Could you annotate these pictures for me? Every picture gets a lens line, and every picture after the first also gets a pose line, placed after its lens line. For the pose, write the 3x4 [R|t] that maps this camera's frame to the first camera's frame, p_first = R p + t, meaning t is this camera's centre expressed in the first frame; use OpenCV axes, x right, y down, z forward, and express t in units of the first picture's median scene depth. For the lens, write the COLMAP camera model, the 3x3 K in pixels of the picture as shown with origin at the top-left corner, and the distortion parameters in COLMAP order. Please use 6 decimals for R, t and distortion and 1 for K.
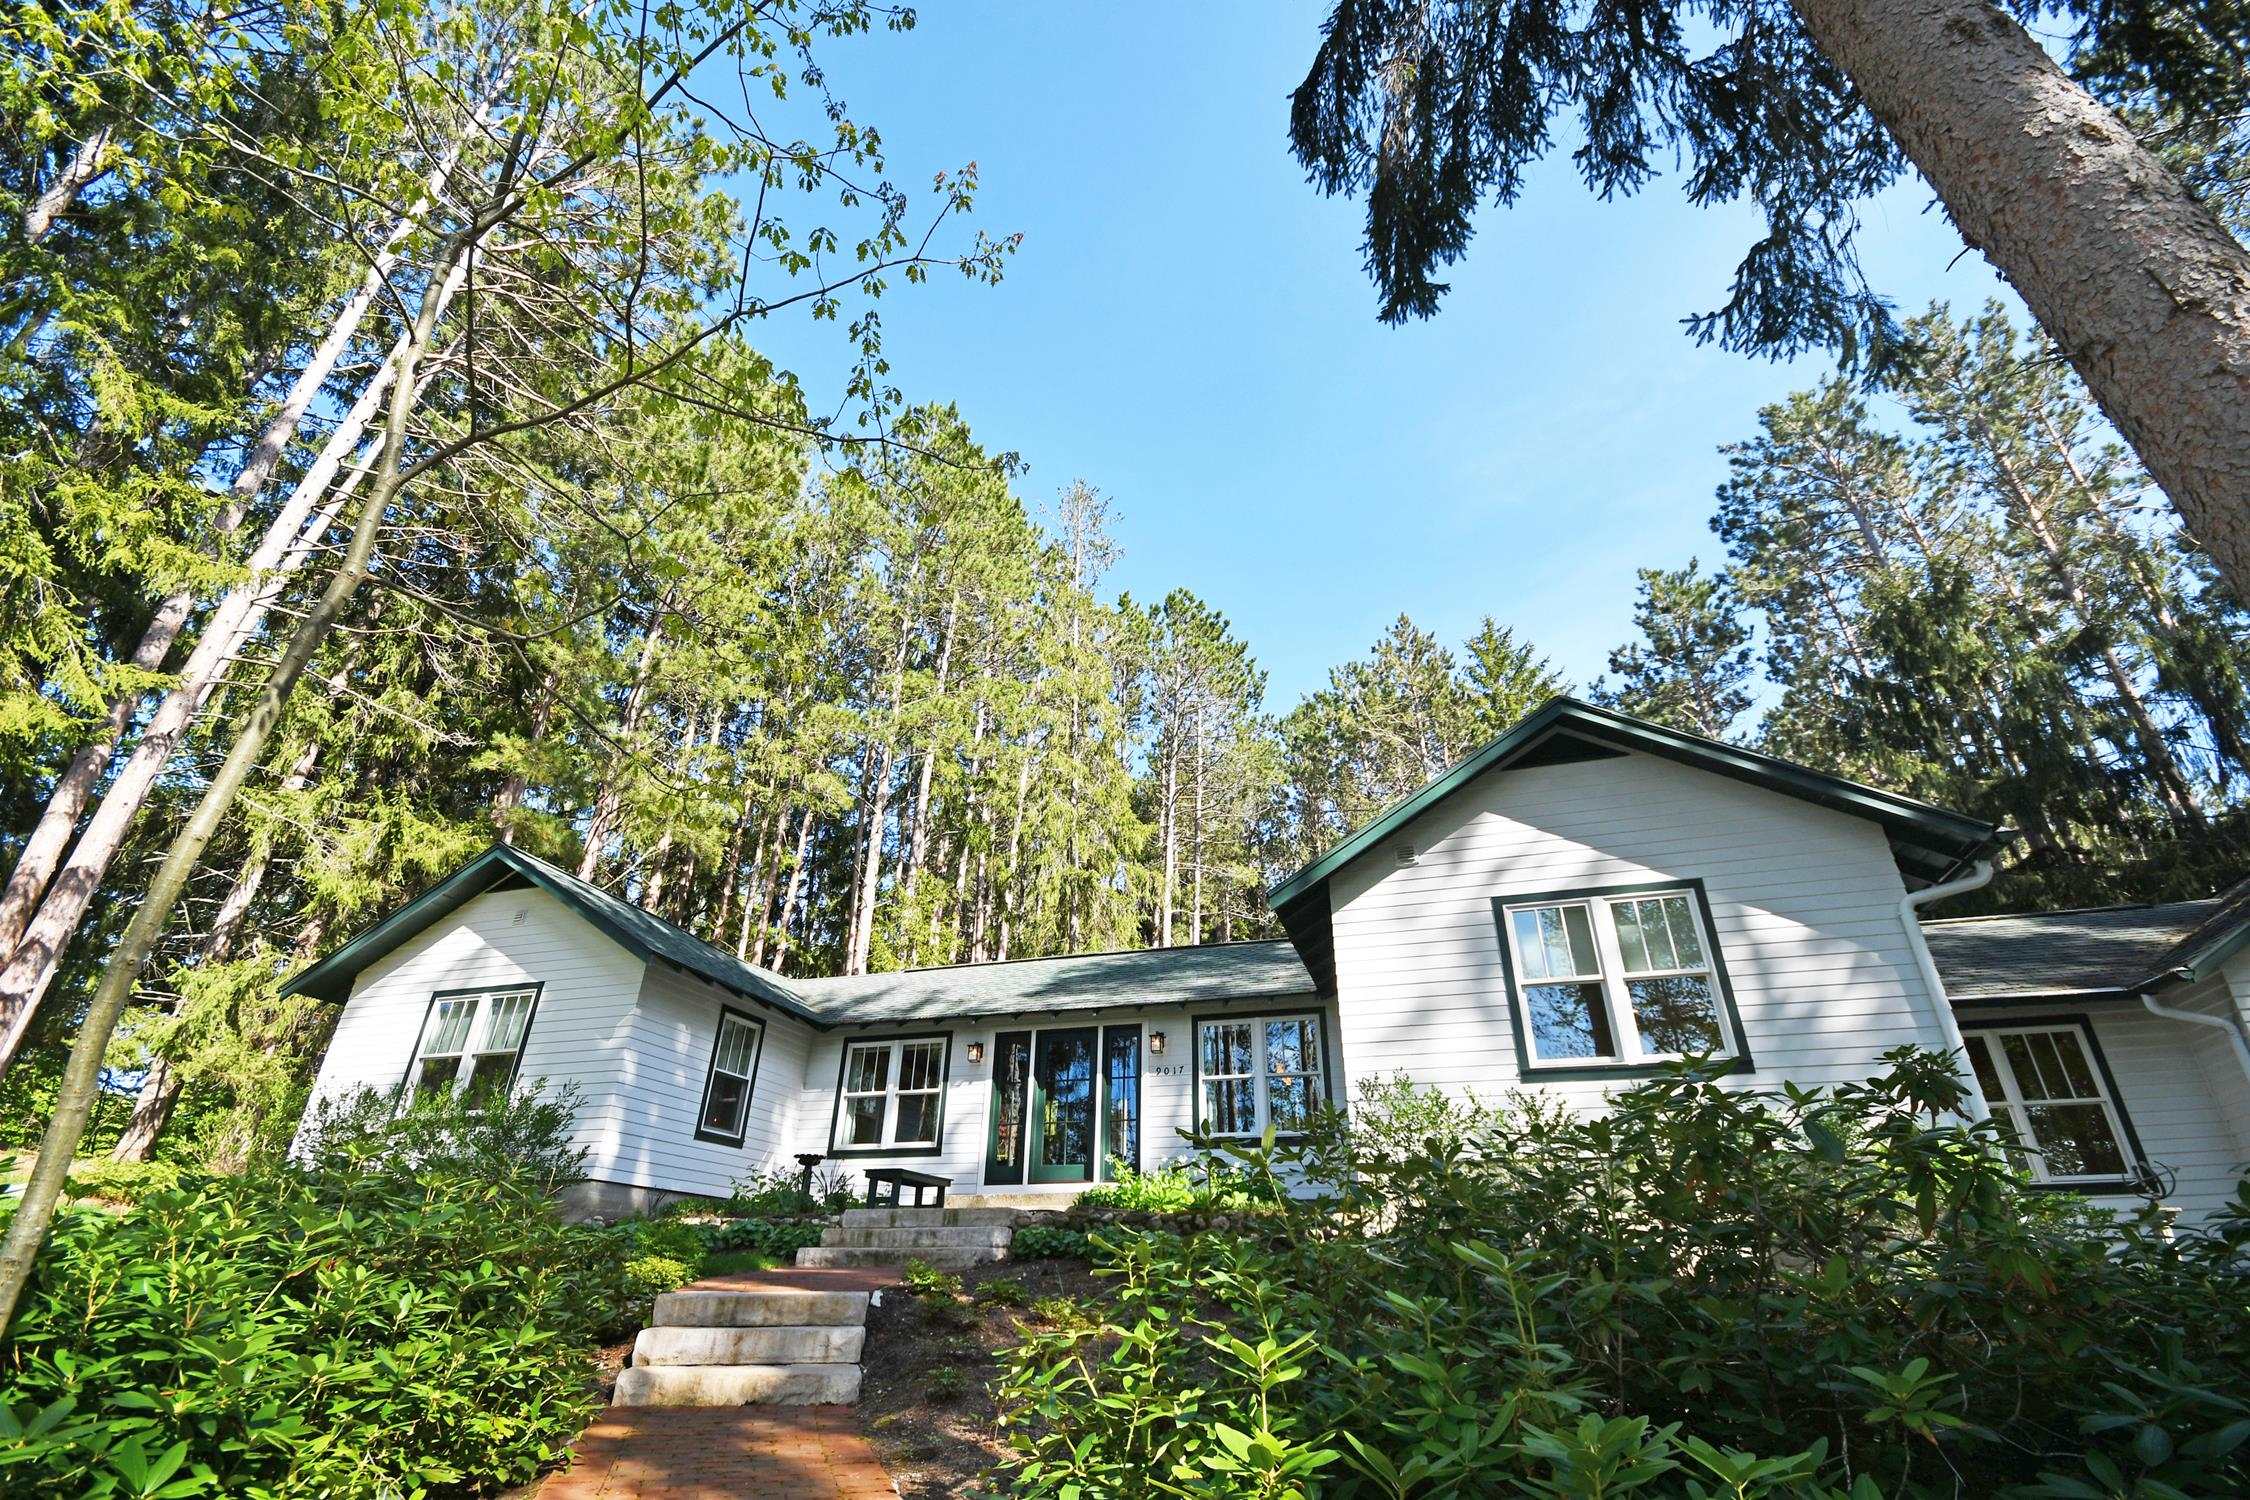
lens RADIAL K [[970.8, 0, 1129.8], [0, 970.8, 801.1], [0, 0, 1]] dist [-0.003205, -0.000109]
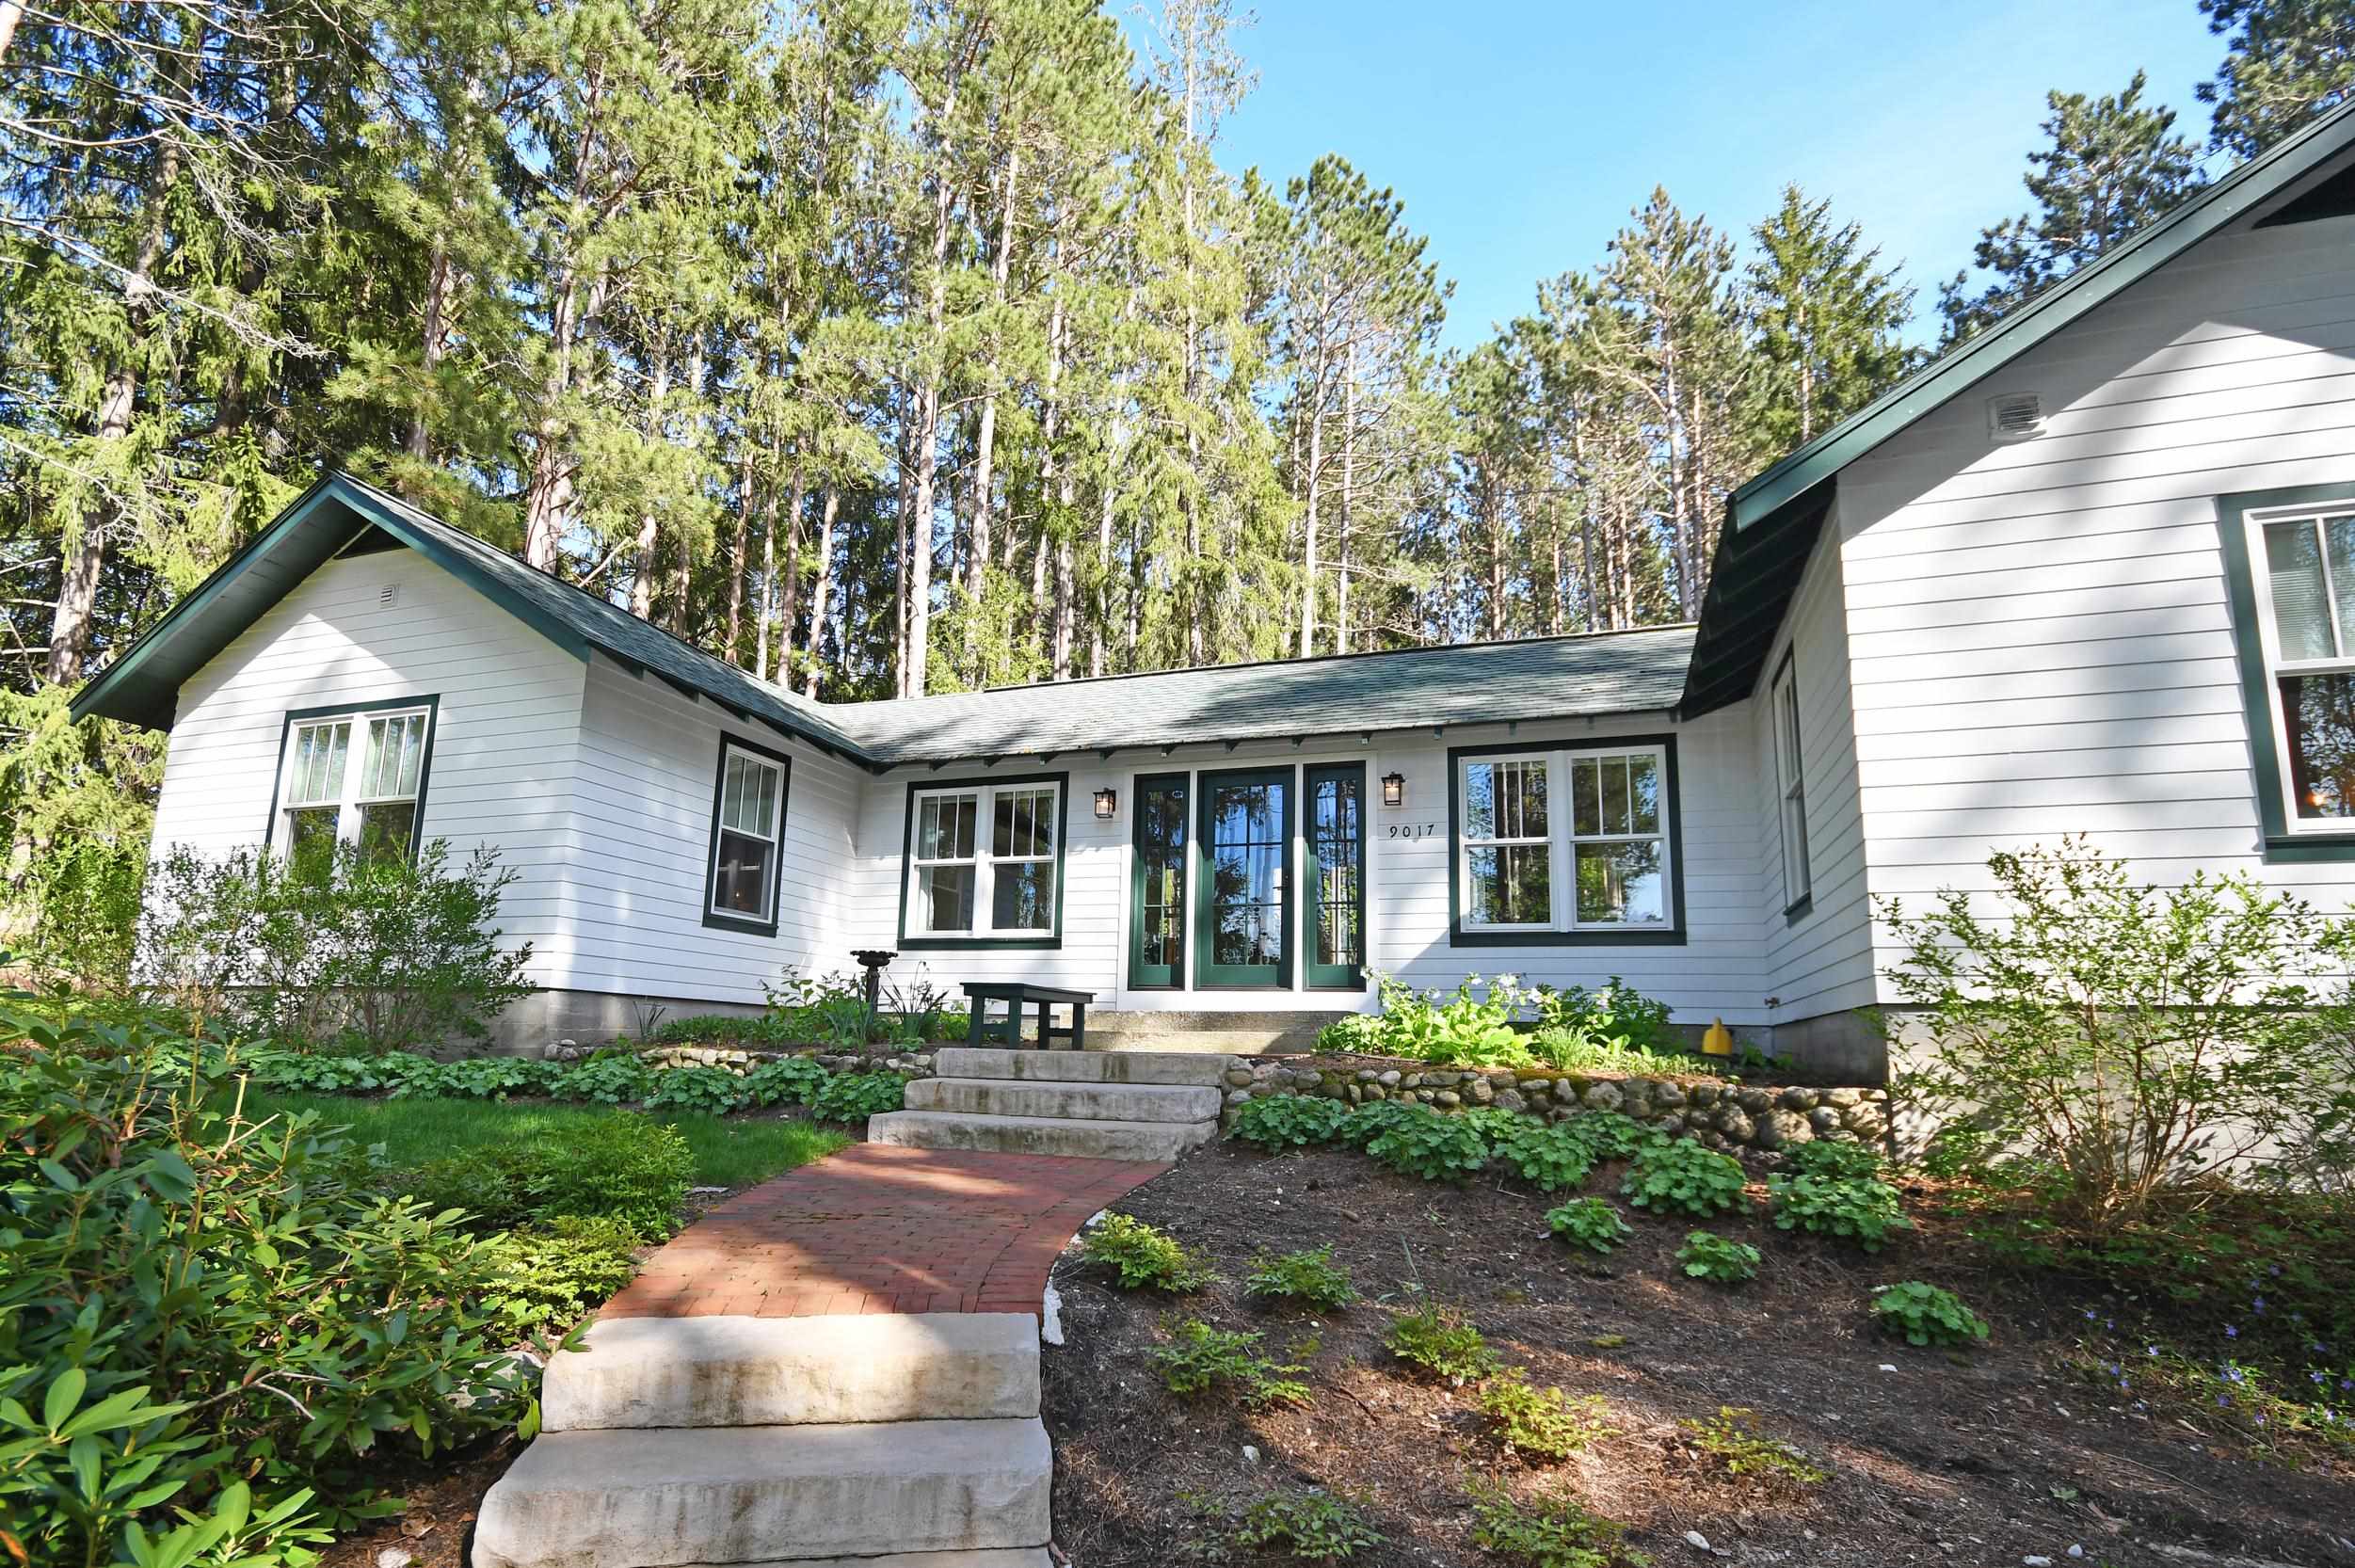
lens RADIAL K [[1137.5, 0, 1176.4], [0, 1137.5, 866.0], [0, 0, 1]] dist [0.003087, -0.008593]
pose [[0.999232, 0.004843, -0.038885, -0.046238], [0.007055, 0.953881, 0.300102, 0.037997], [0.038545, -0.300146, 0.953114, 0.141496]]
